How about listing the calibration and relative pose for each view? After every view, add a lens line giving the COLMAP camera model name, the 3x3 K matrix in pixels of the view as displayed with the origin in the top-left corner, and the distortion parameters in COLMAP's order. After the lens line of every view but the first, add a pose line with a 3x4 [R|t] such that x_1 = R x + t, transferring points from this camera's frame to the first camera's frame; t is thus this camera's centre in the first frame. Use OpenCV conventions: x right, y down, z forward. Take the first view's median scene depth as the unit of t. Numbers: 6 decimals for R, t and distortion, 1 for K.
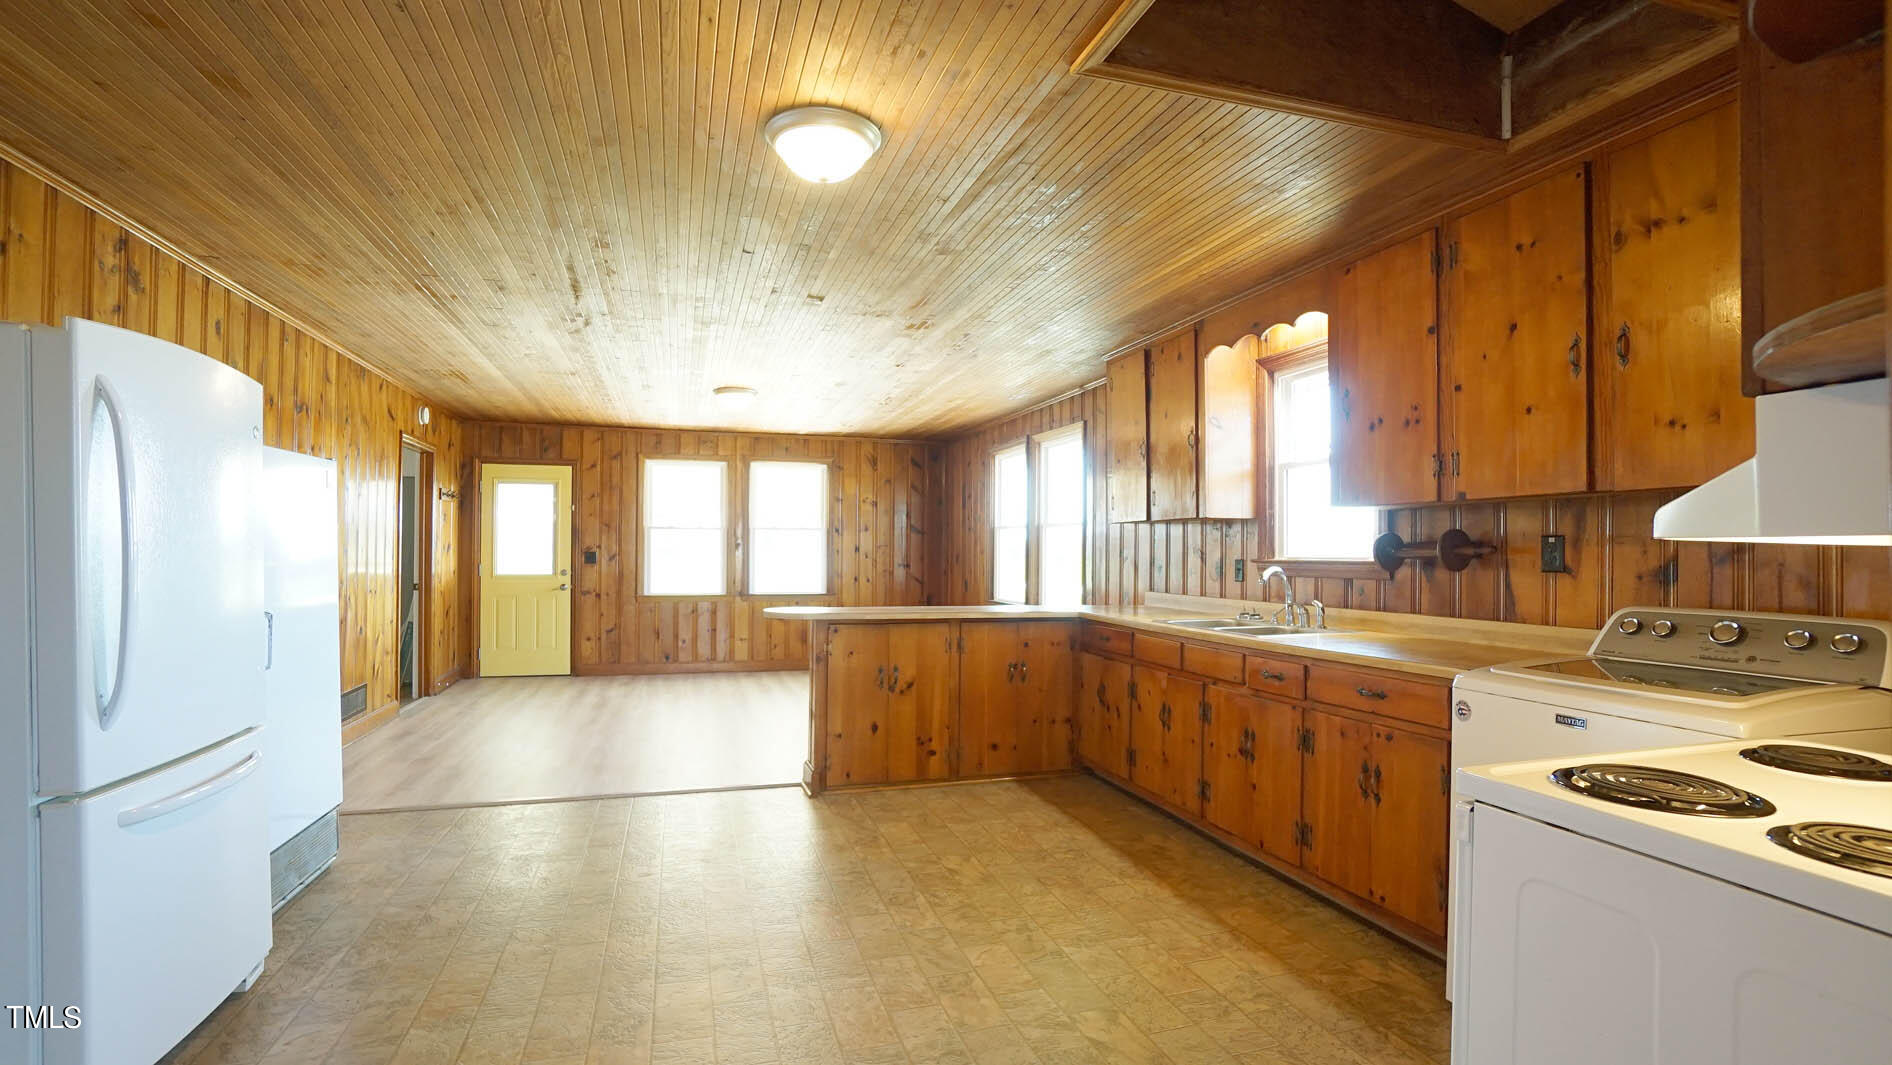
lens RADIAL K [[848.6, 0, 931.0], [0, 848.6, 542.1], [0, 0, 1]] dist [-0.046861, 0.000240]
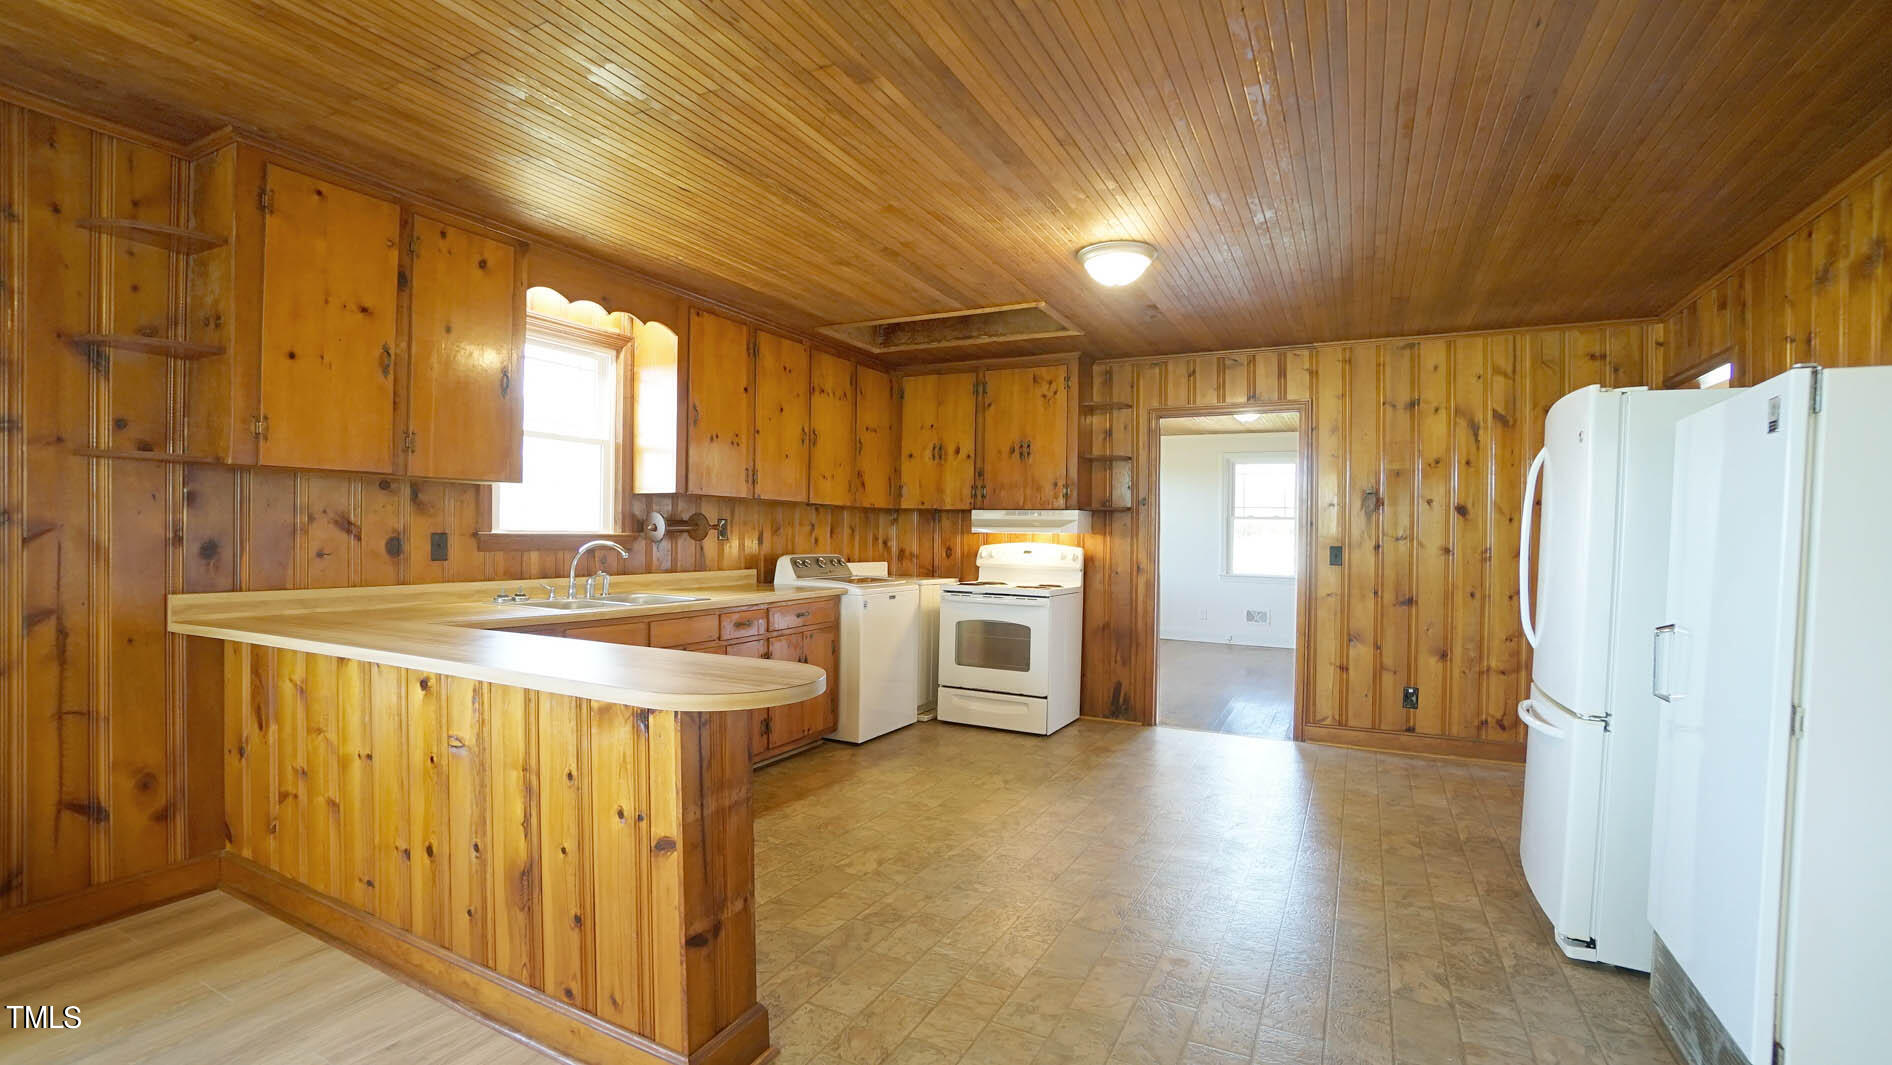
lens RADIAL K [[830.2, 0, 939.4], [0, 830.2, 540.6], [0, 0, 1]] dist [-0.070058, 0.026000]
pose [[-0.721465, -0.023677, 0.692046, -0.703175], [-0.029858, 0.999549, 0.003070, 0.016217], [-0.691807, -0.018448, -0.721846, 1.726792]]
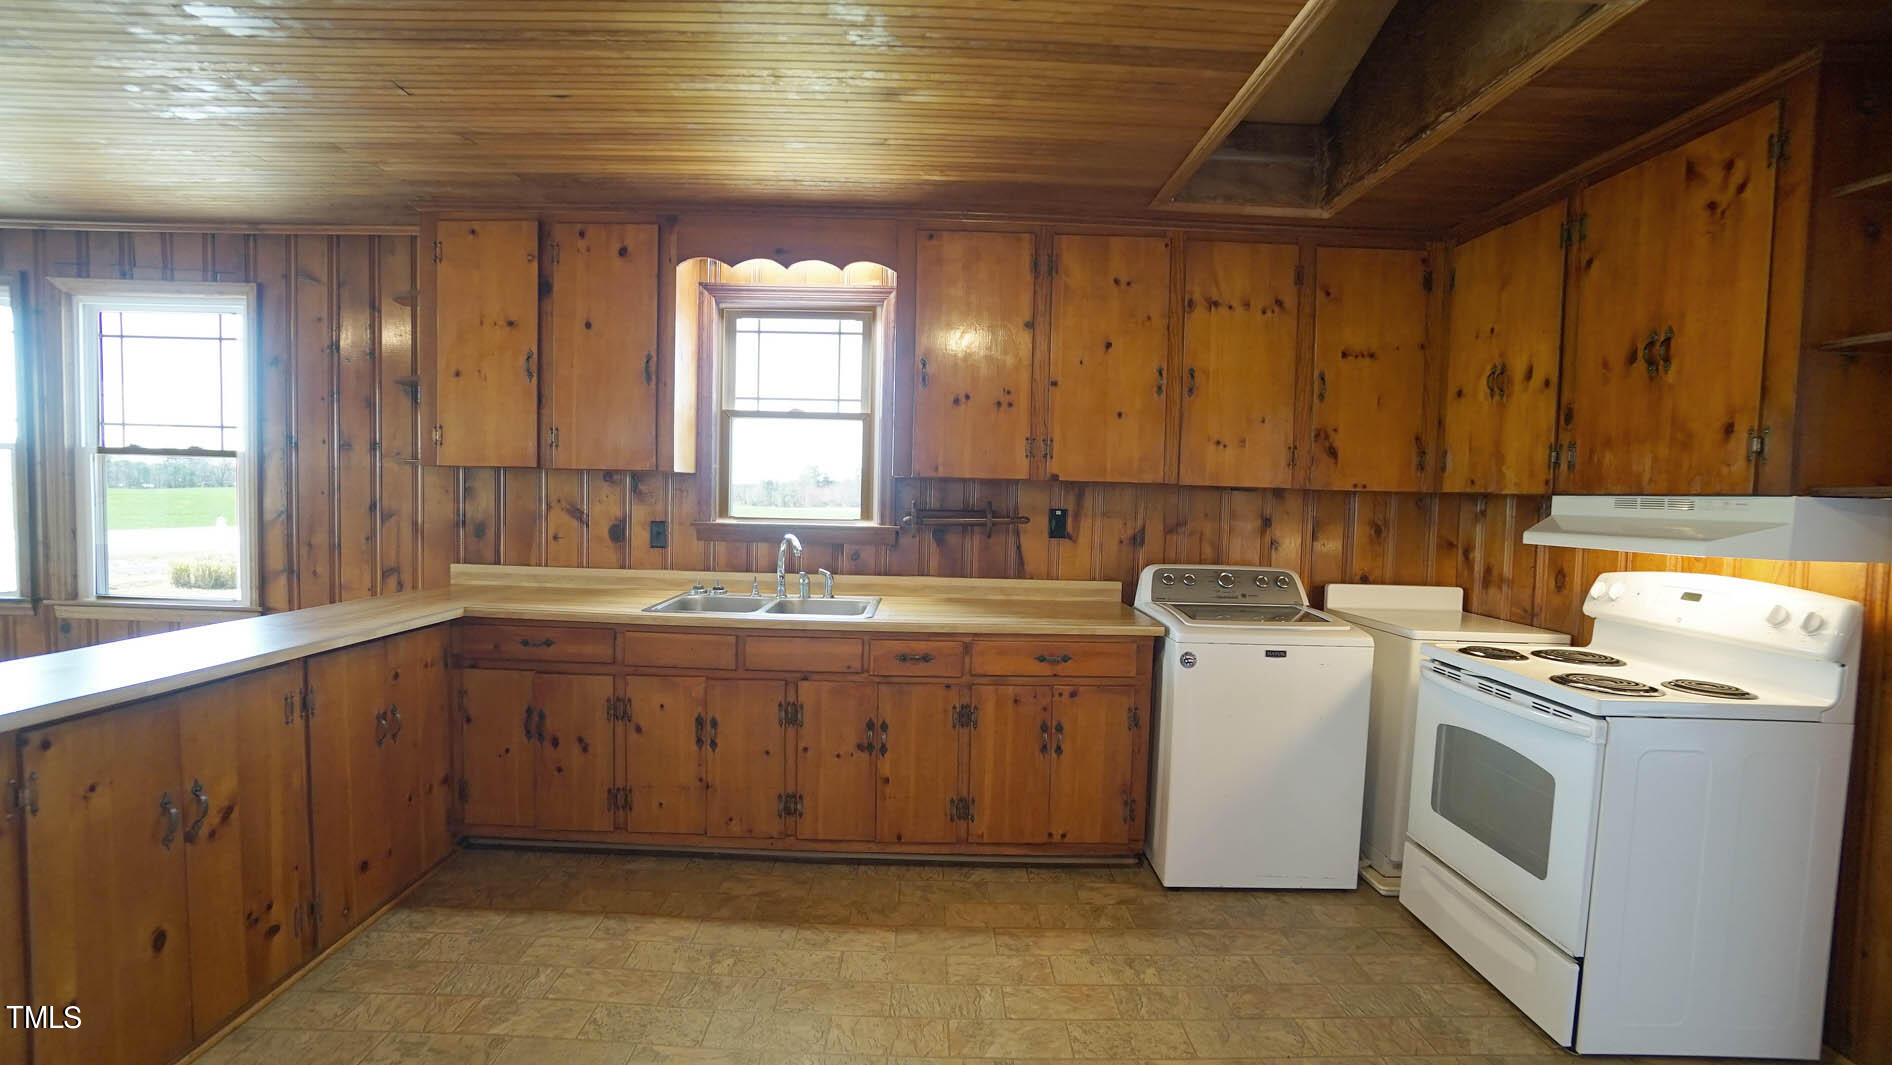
lens RADIAL K [[830.2, 0, 939.4], [0, 830.2, 540.6], [0, 0, 1]] dist [-0.070058, 0.026000]
pose [[0.274617, -0.052724, 0.960107, -0.466236], [-0.036990, 0.997177, 0.065340, -0.032431], [-0.960842, -0.053458, 0.271892, 0.734511]]
